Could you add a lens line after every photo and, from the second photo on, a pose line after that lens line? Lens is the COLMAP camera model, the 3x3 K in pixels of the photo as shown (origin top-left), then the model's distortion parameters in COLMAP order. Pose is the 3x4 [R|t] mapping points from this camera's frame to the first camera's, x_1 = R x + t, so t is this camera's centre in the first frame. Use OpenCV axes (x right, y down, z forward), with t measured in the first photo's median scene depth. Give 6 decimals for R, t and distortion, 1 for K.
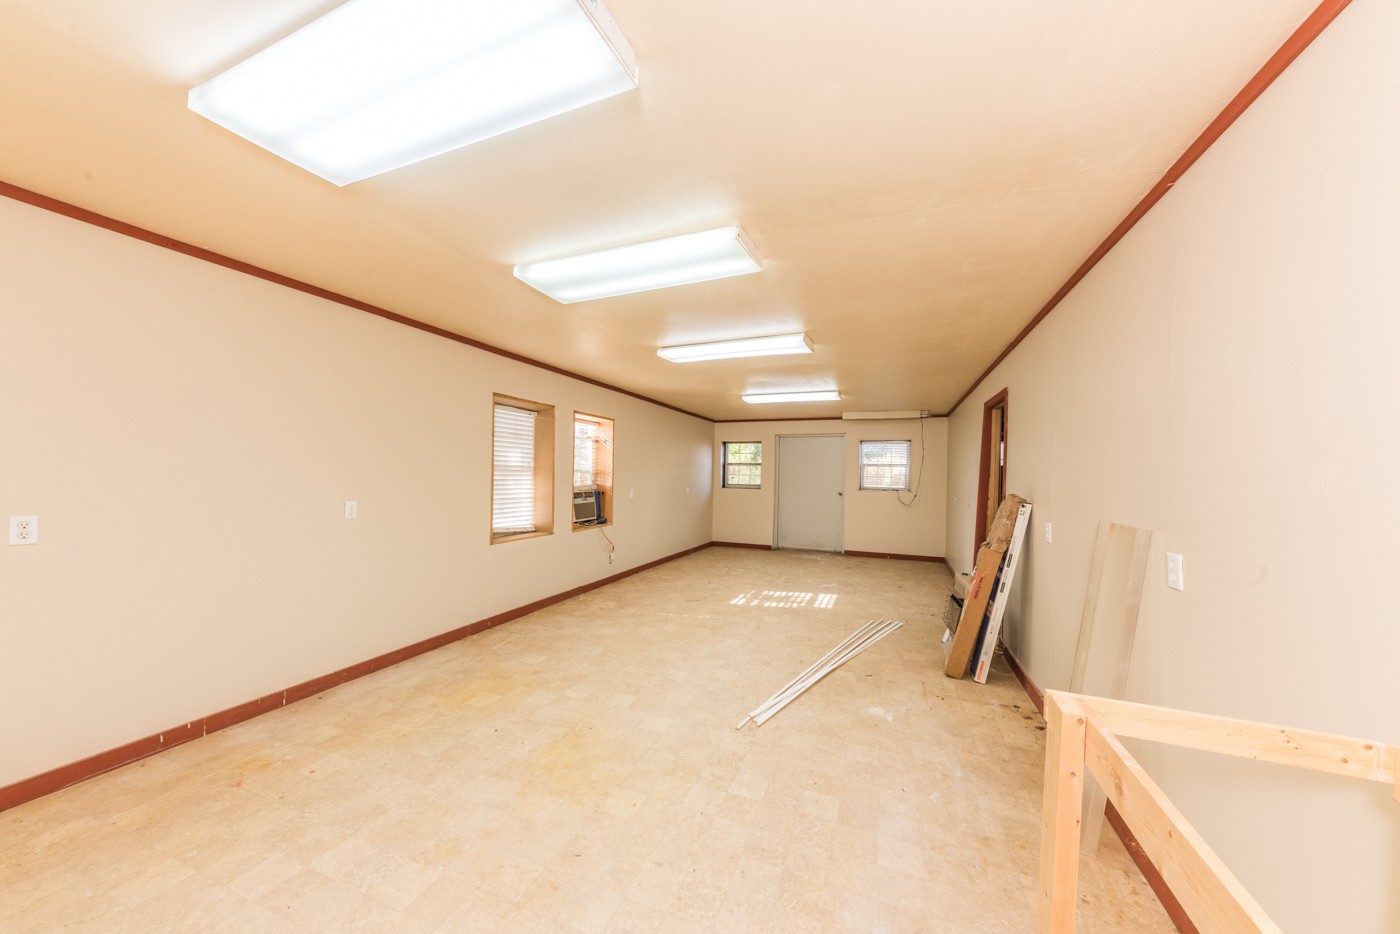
lens RADIAL K [[481.4, 0, 699.8], [0, 481.4, 486.1], [0, 0, 1]] dist [0.020843, 0.000024]
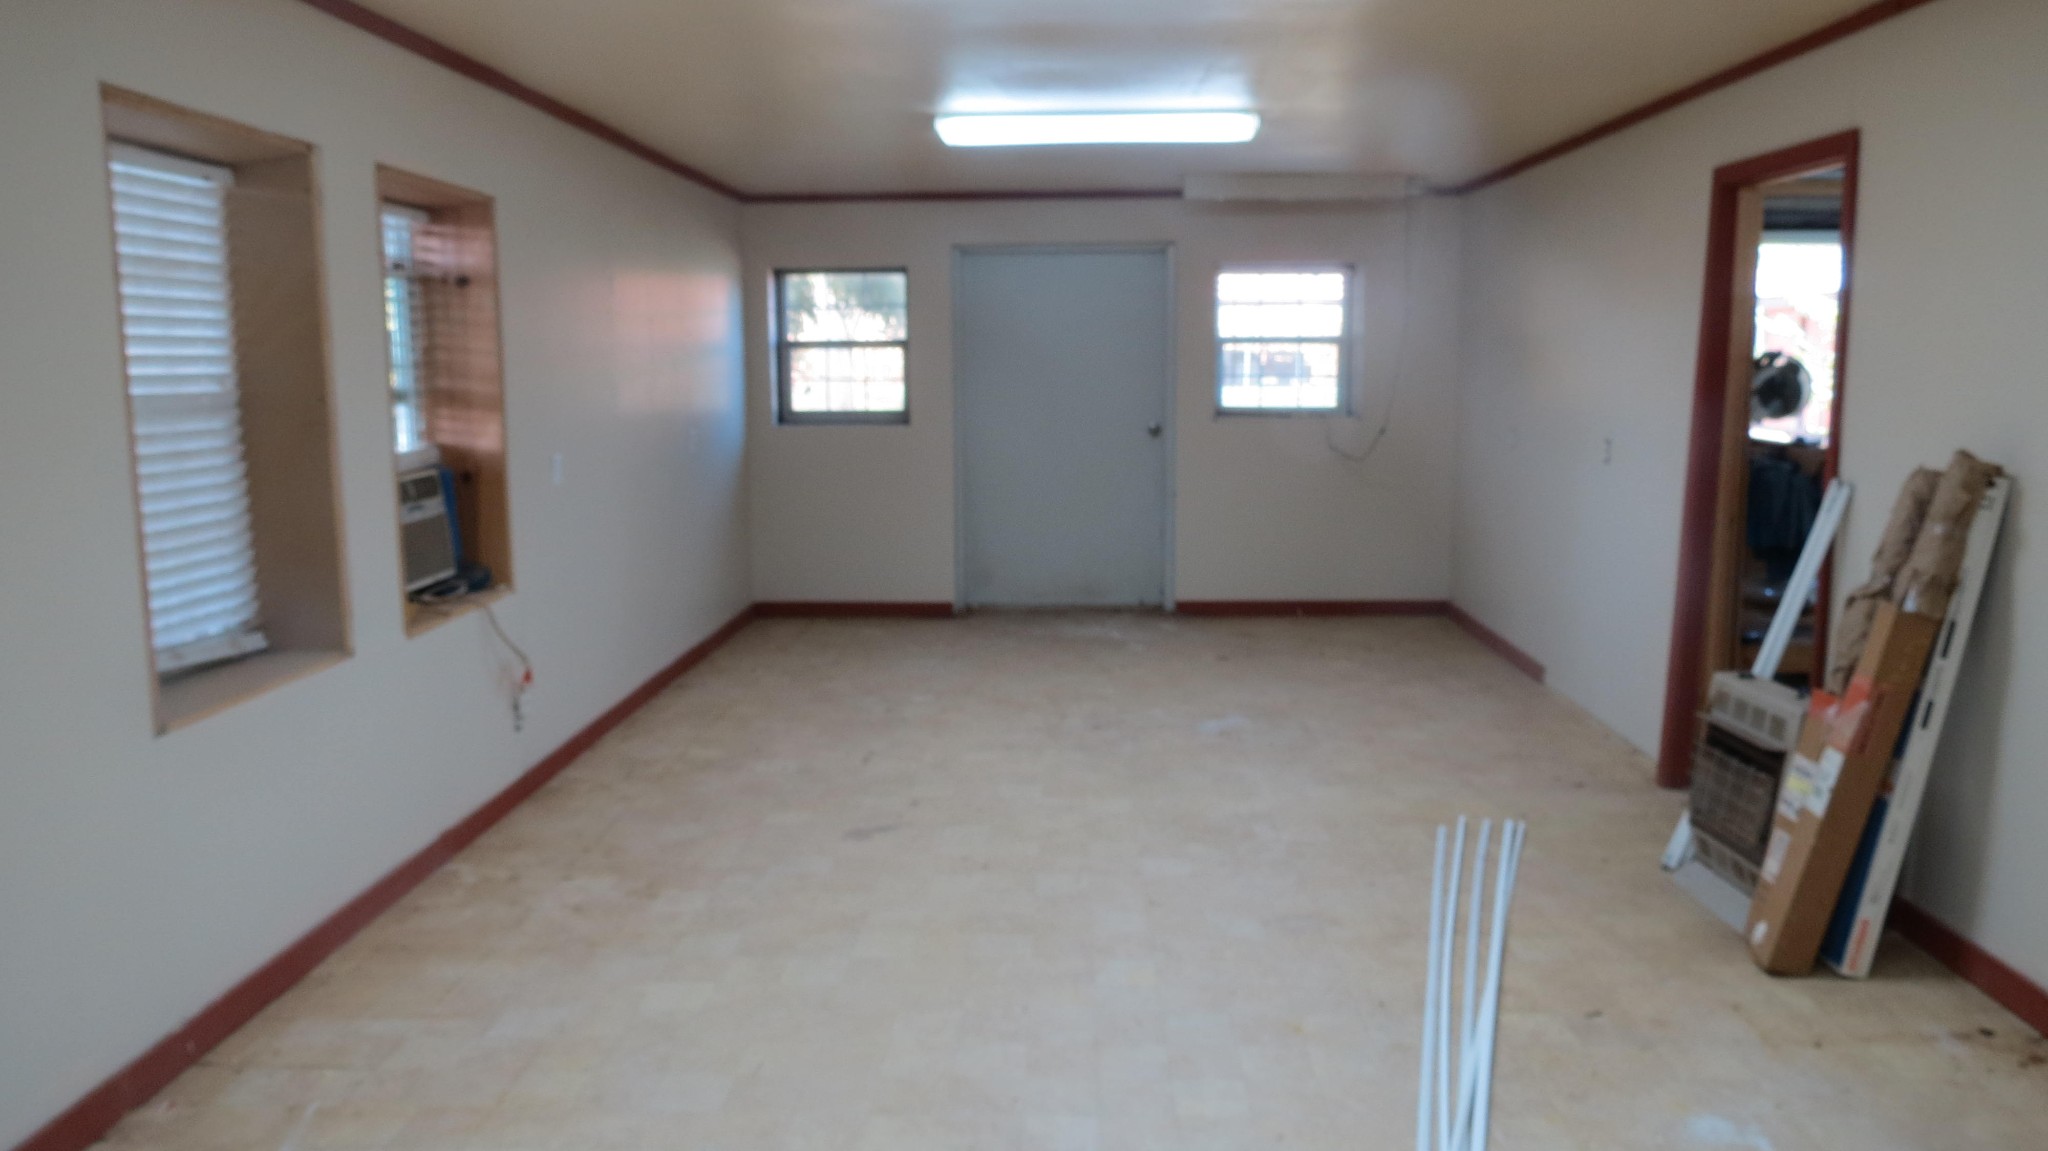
lens RADIAL K [[1467.1, 0, 1037.5], [0, 1467.1, 575.4], [0, 0, 1]] dist [-0.040428, -0.002110]
pose [[0.940045, -0.072600, 0.333233, -0.212324], [0.030346, 0.991010, 0.130301, -0.032071], [-0.339698, -0.112377, 0.933797, 0.154673]]
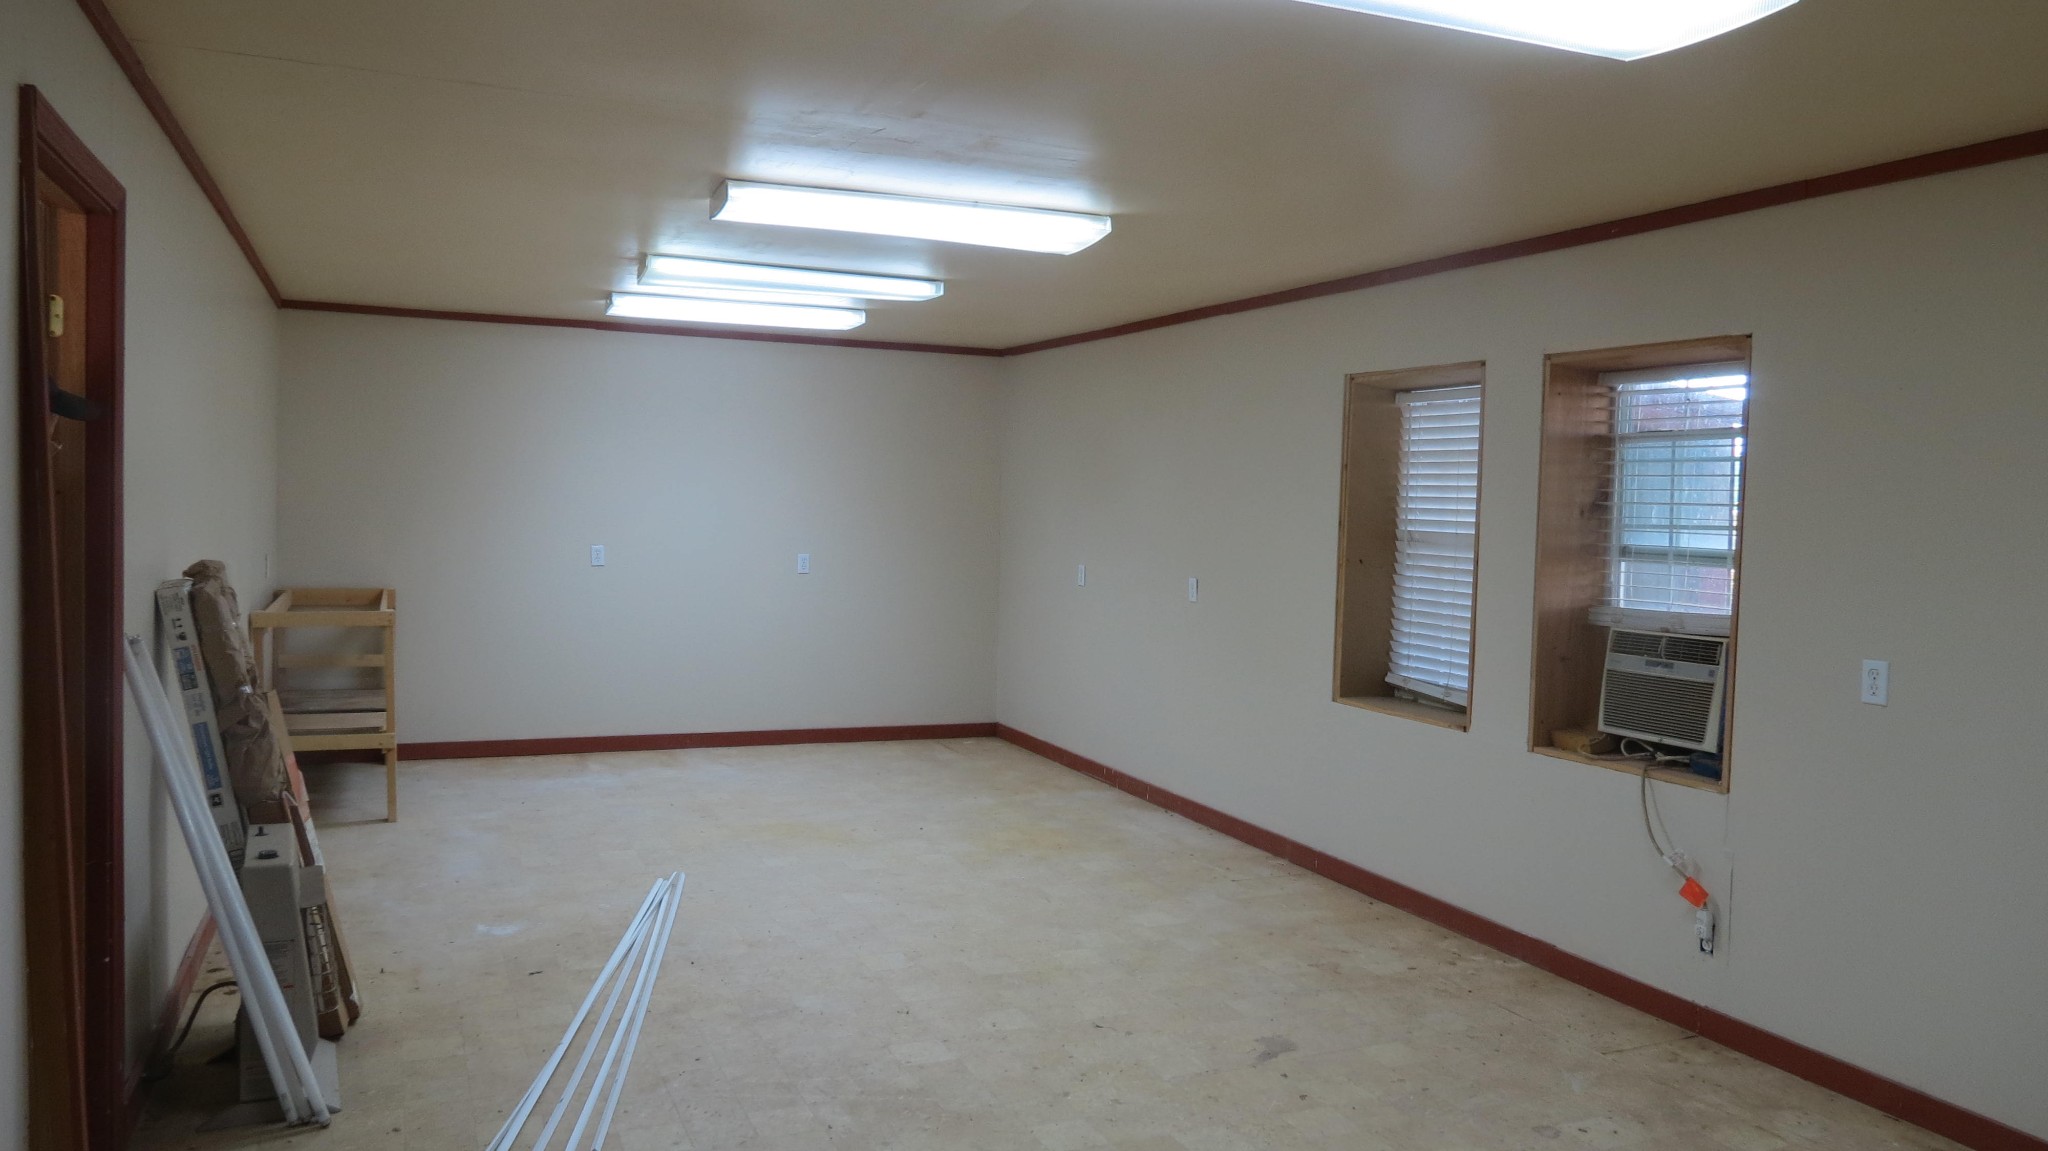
lens RADIAL K [[1467.1, 0, 1037.5], [0, 1467.1, 575.4], [0, 0, 1]] dist [-0.040428, -0.002110]
pose [[-0.707567, -0.008432, -0.706596, 0.647626], [-0.060991, 0.996926, 0.049179, -0.044211], [0.704010, 0.077893, -0.705906, 1.494786]]
